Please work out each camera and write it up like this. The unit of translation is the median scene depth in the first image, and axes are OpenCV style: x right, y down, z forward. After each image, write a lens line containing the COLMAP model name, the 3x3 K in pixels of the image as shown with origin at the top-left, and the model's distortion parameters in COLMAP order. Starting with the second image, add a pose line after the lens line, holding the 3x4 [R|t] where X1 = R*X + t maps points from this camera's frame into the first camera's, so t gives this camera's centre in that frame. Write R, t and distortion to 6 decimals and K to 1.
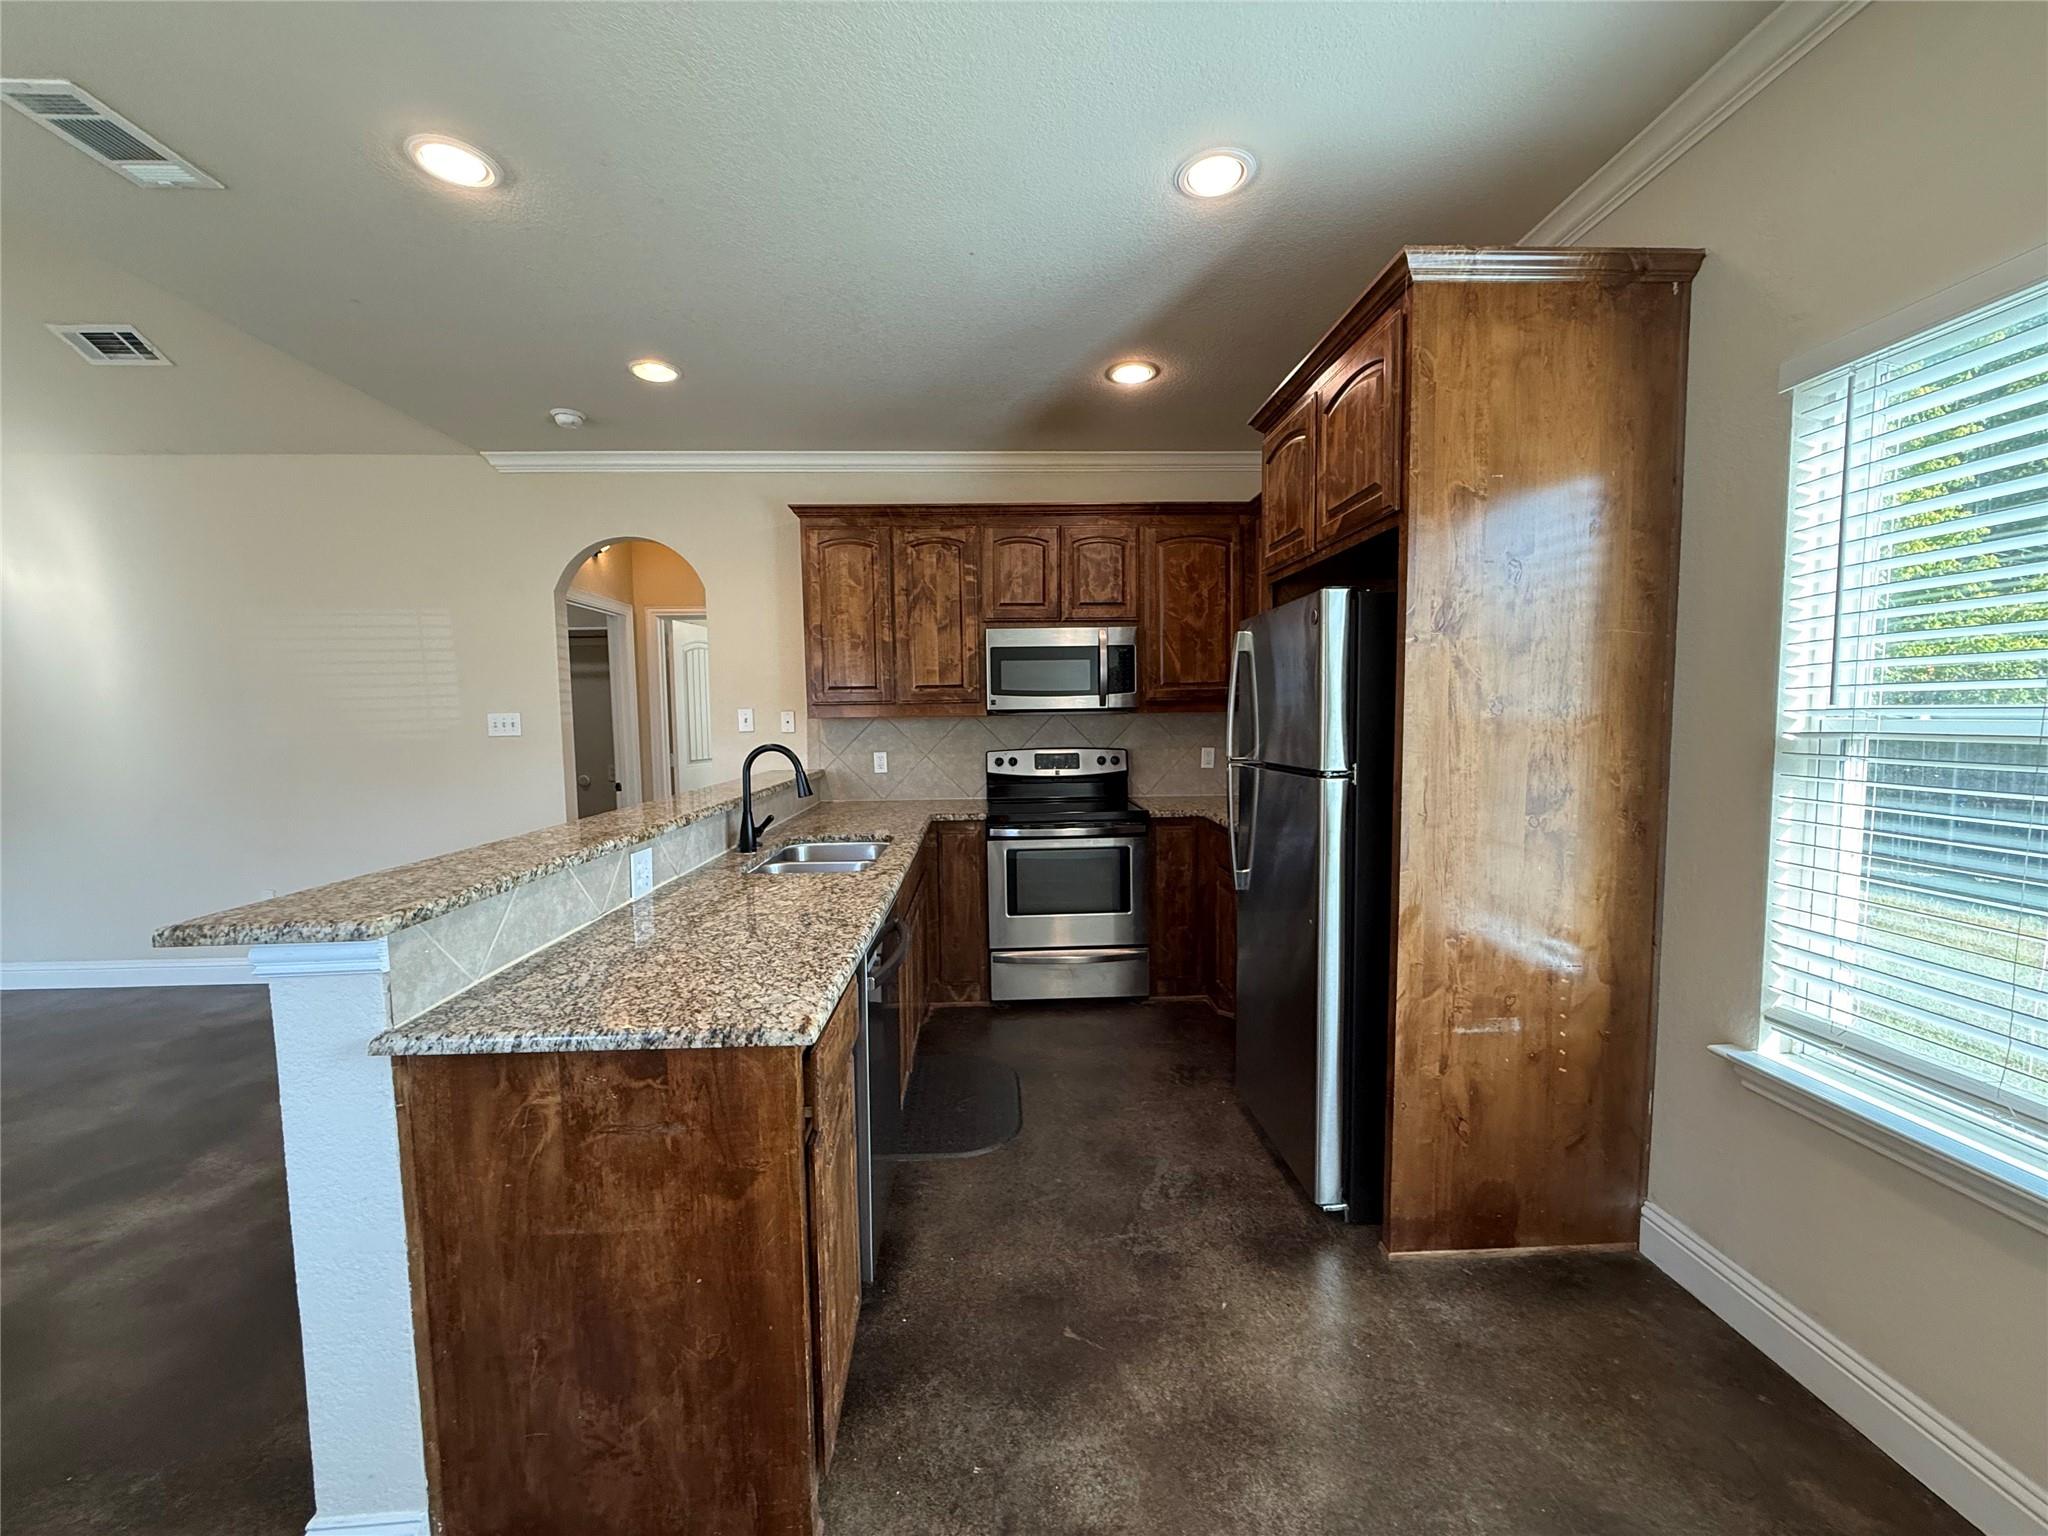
lens RADIAL K [[815.2, 0, 1021.4], [0, 815.2, 772.2], [0, 0, 1]] dist [0.000205, -0.000191]
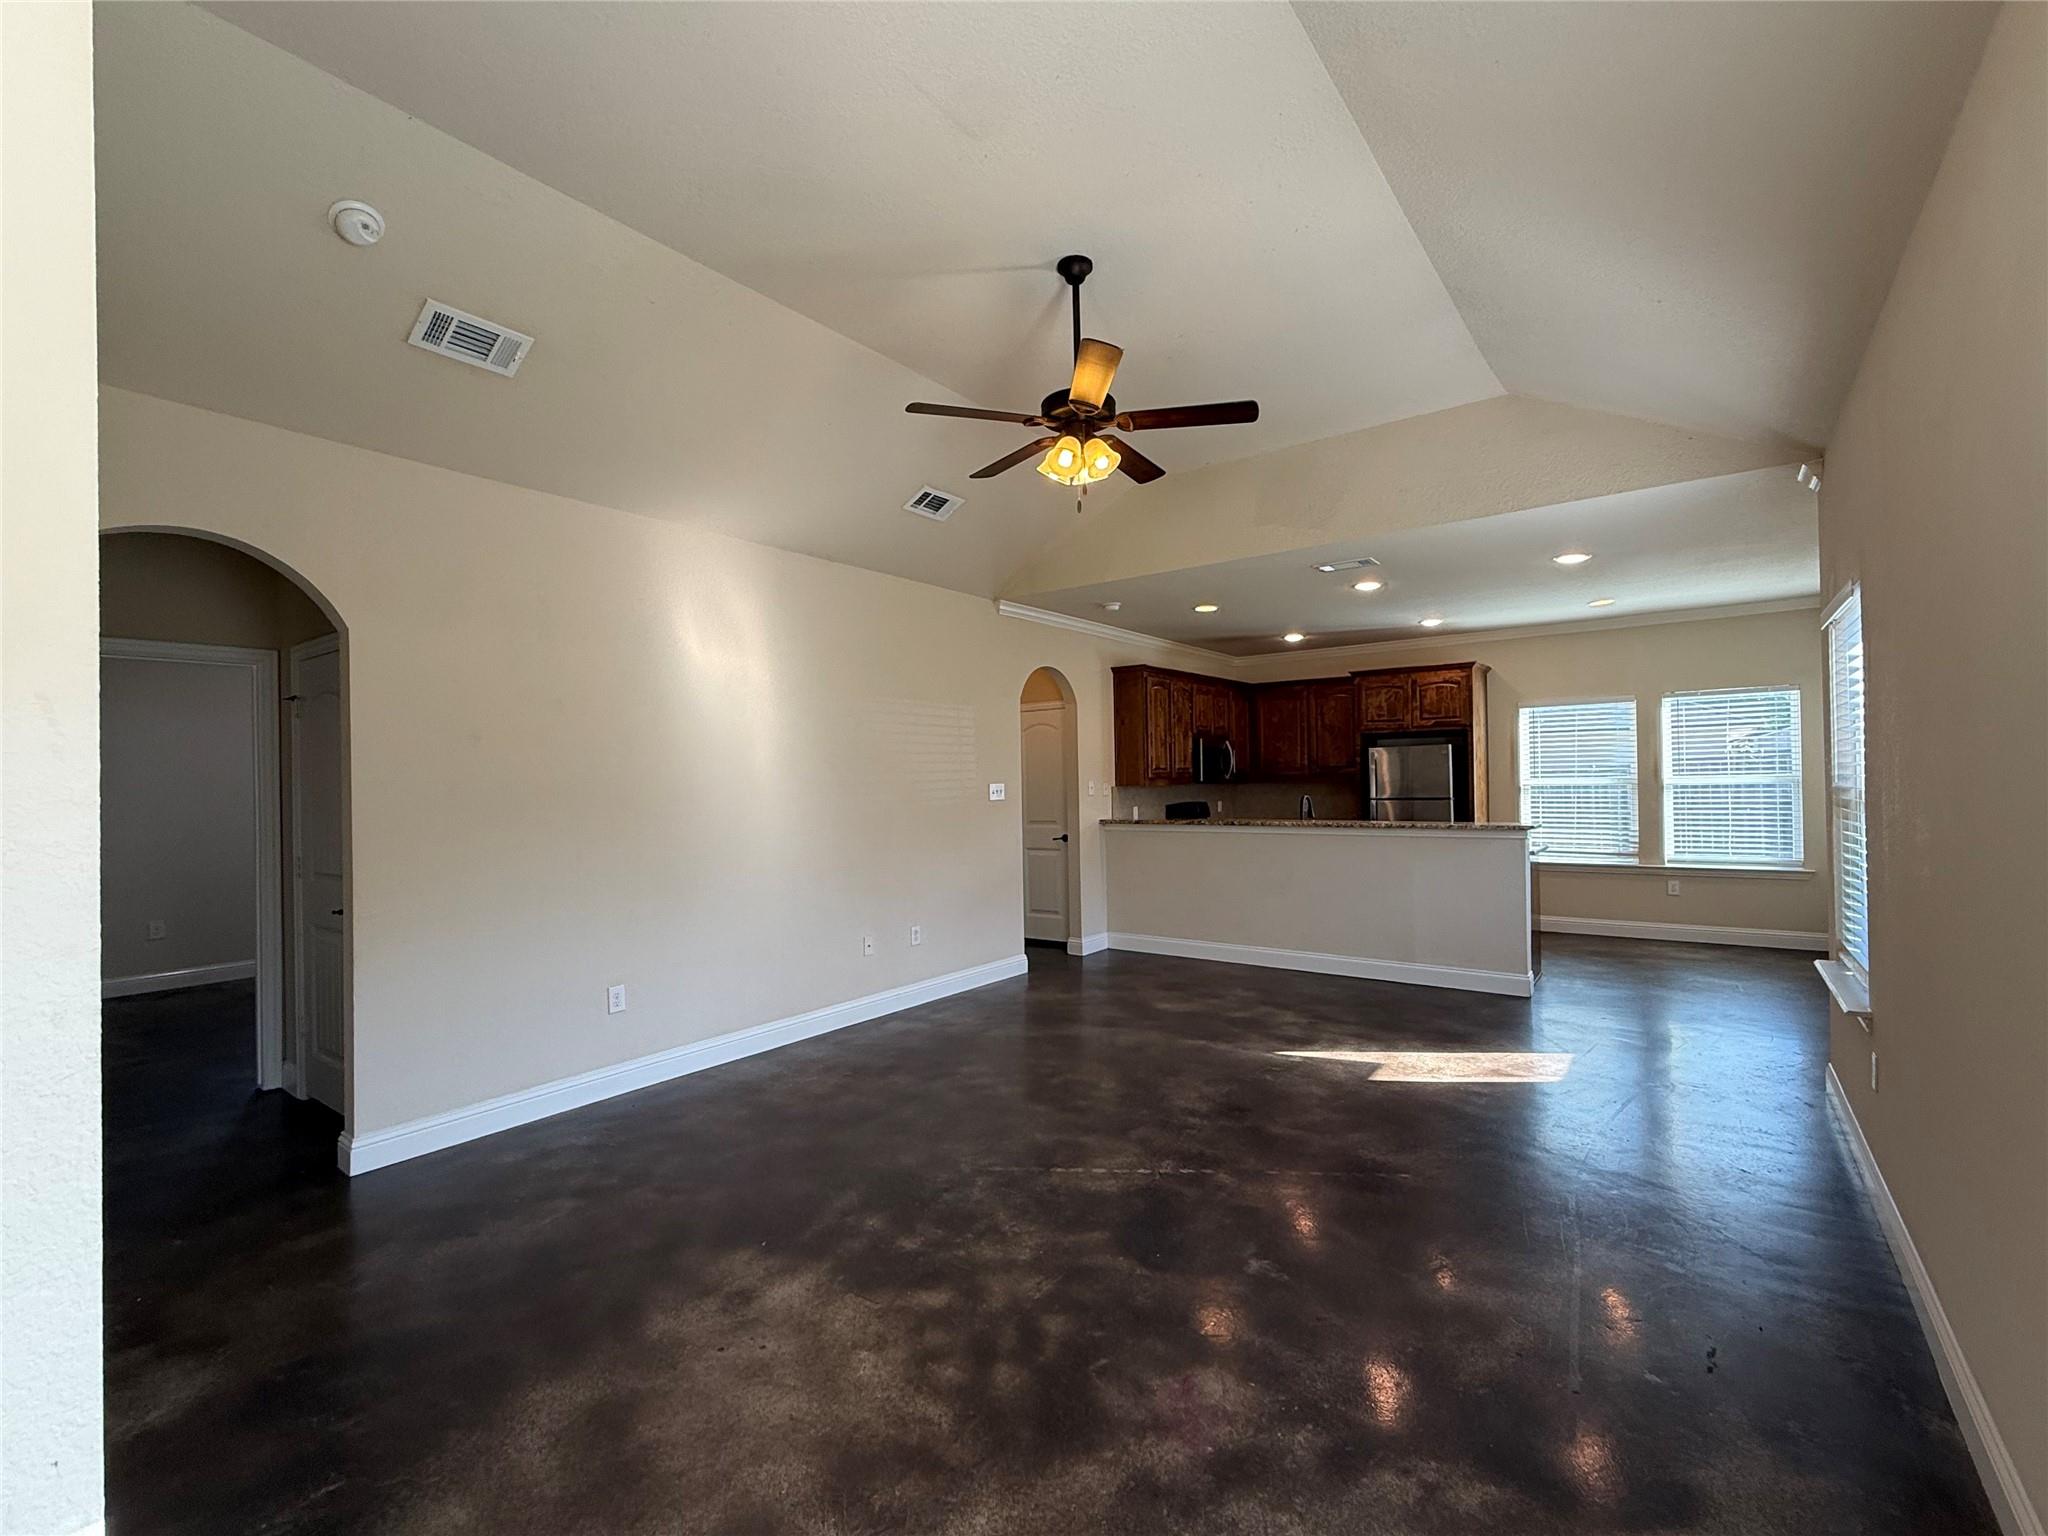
lens RADIAL K [[898.0, 0, 1026.8], [0, 898.0, 773.7], [0, 0, 1]] dist [-0.000113, 0.000070]
pose [[0.631112, 0.007187, 0.775658, -3.782397], [0.064156, 0.996047, -0.061430, 0.015573], [-0.773034, 0.088532, 0.628157, 0.017027]]
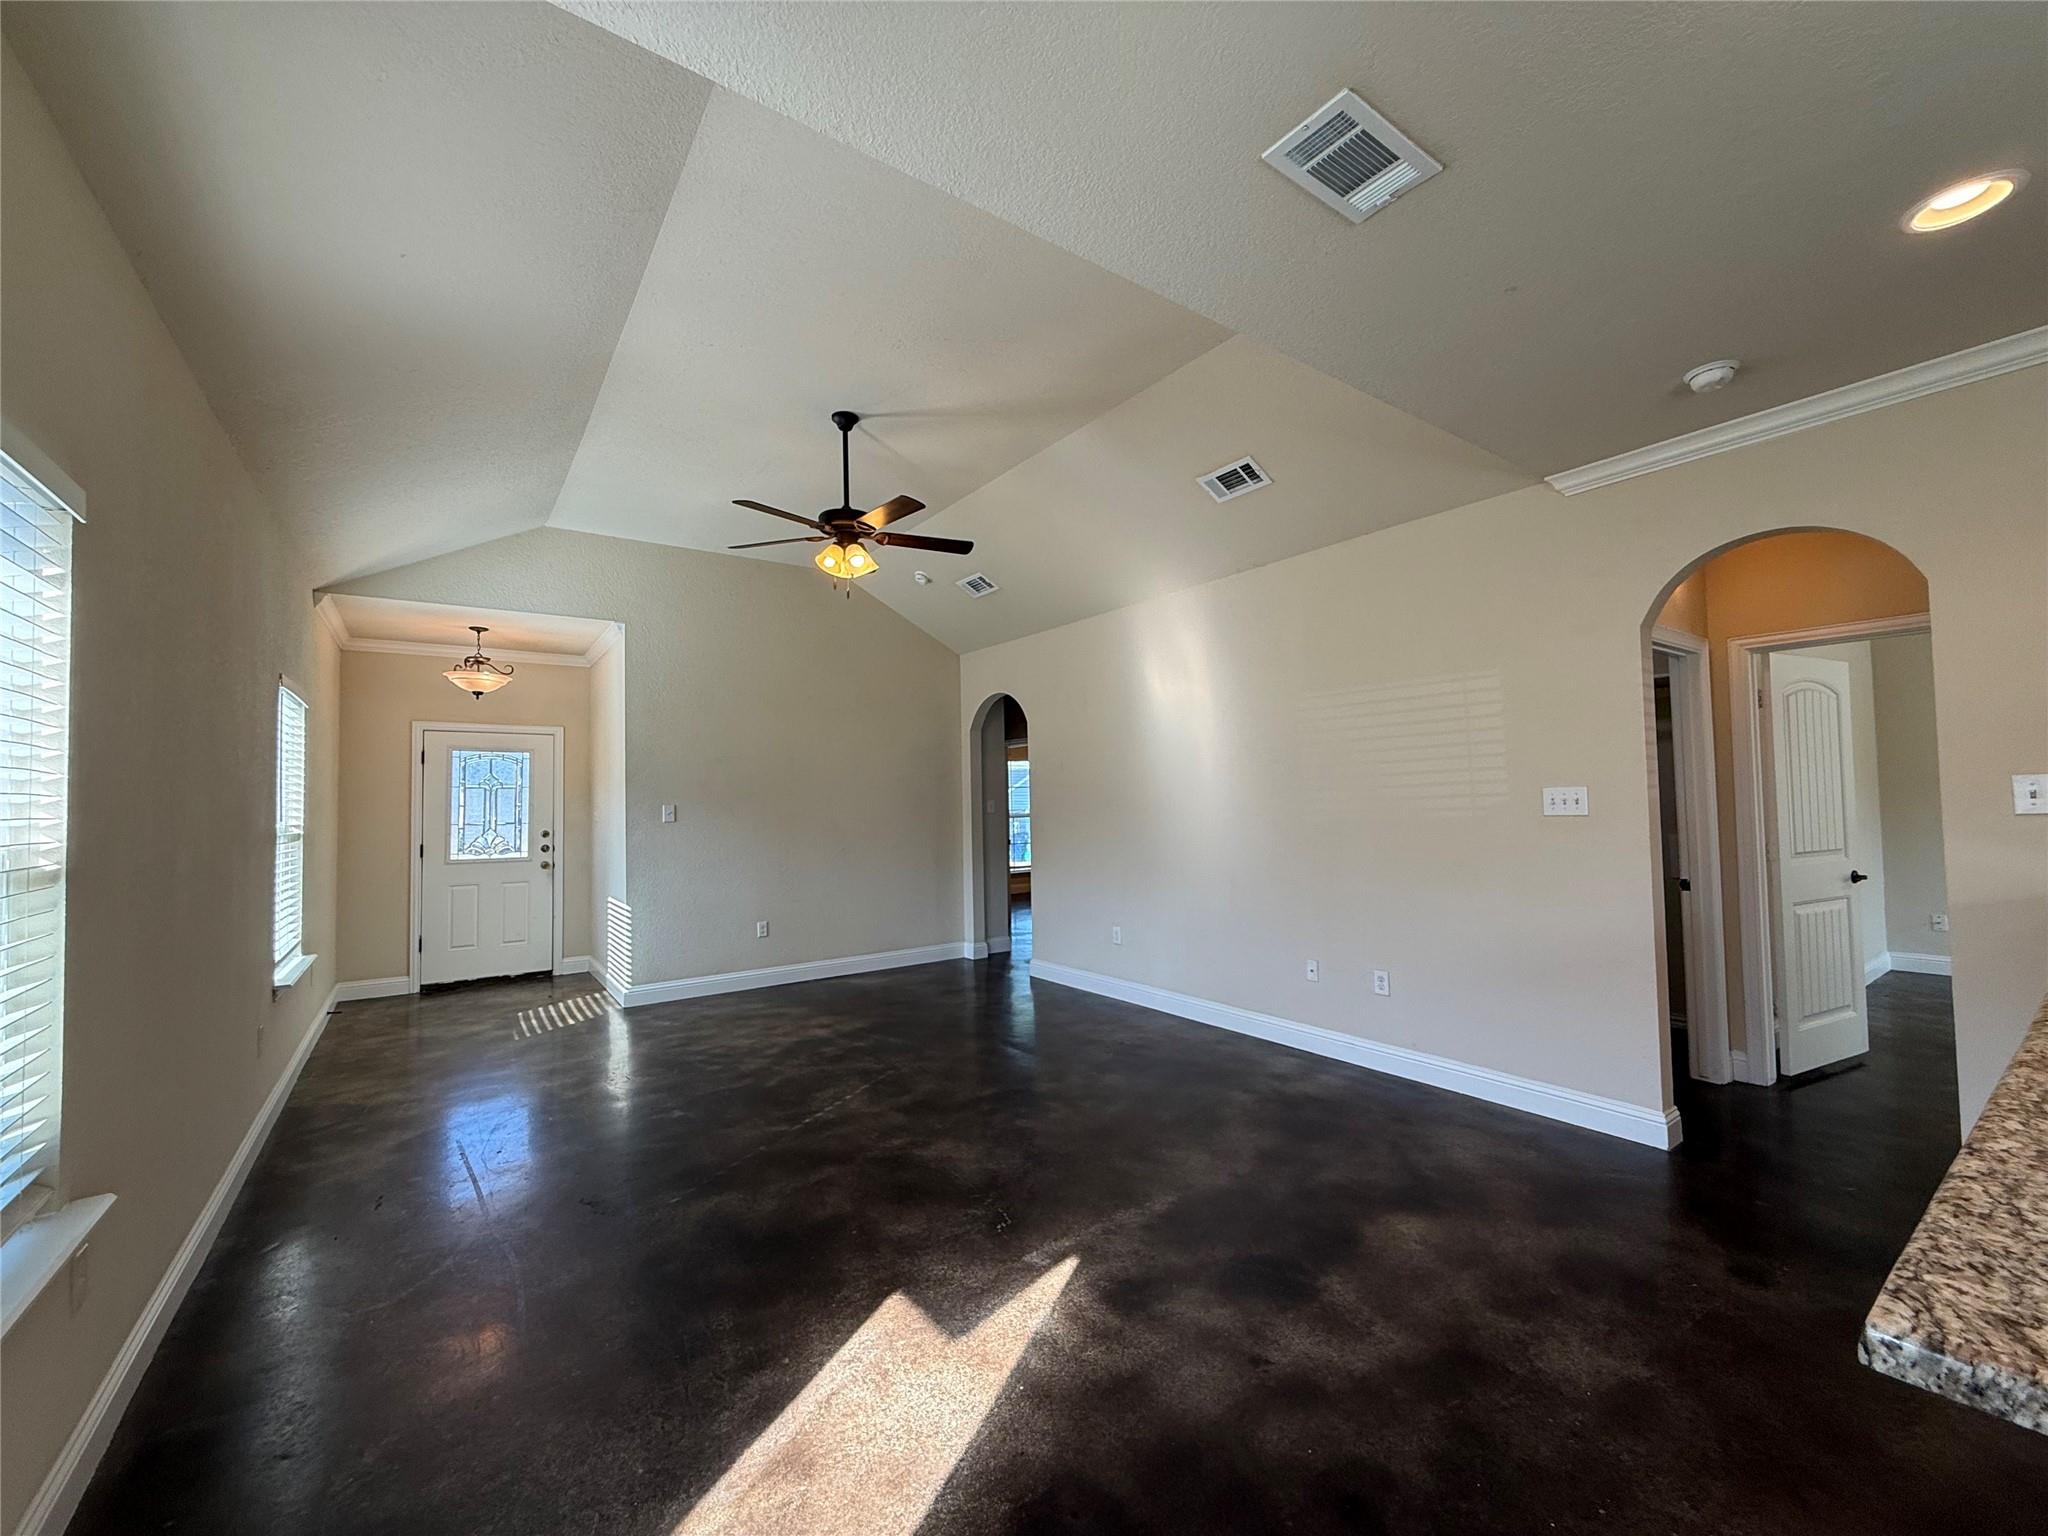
lens RADIAL K [[818.4, 0, 1024.4], [0, 818.4, 773.7], [0, 0, 1]] dist [-0.000317, -0.000327]
pose [[0.550660, -0.026452, -0.834311, -0.537029], [-0.047340, 0.996899, -0.062853, -0.020201], [0.833386, 0.074107, 0.547700, 0.227682]]
